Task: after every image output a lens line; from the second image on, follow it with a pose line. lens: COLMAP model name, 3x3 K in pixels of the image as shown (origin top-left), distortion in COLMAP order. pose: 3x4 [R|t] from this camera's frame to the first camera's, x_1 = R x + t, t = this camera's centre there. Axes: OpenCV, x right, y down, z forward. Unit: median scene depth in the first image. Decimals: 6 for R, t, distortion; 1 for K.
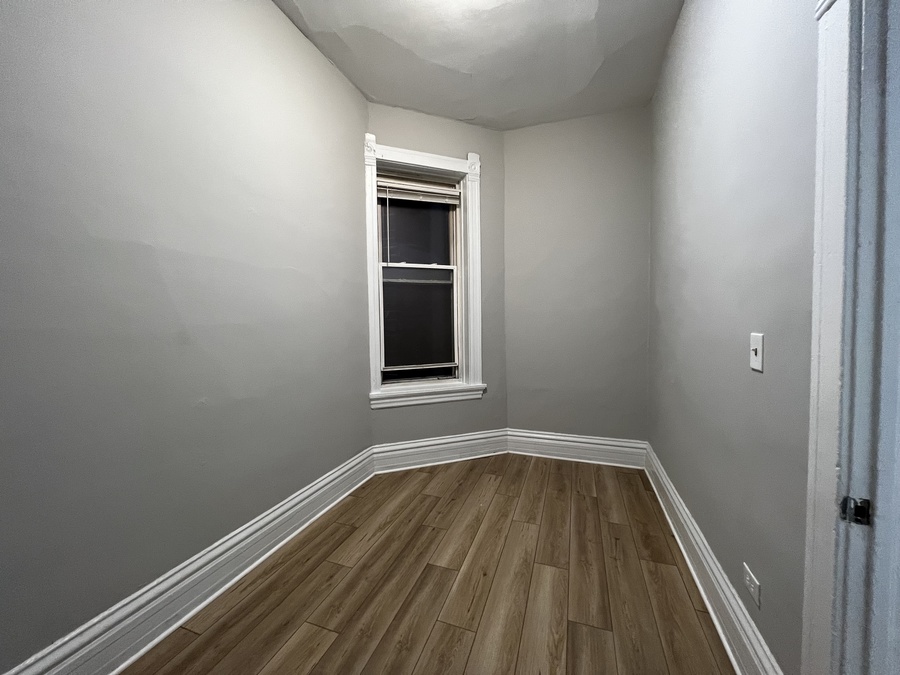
lens RADIAL K [[356.7, 0, 443.2], [0, 356.7, 335.1], [0, 0, 1]] dist [0.000124, 0.000055]
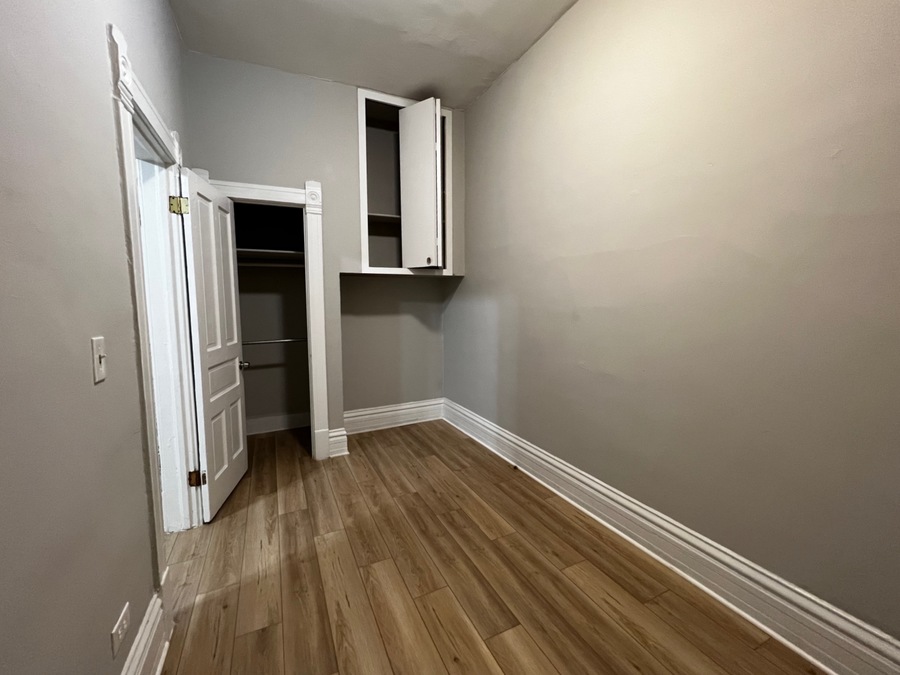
lens RADIAL K [[358.2, 0, 447.2], [0, 358.2, 335.8], [0, 0, 1]] dist [-0.001232, -0.000209]
pose [[-0.686196, 0.086309, -0.722278, 0.644502], [-0.014130, 0.991167, 0.131864, -0.091399], [0.727279, 0.100690, -0.678915, 1.515518]]
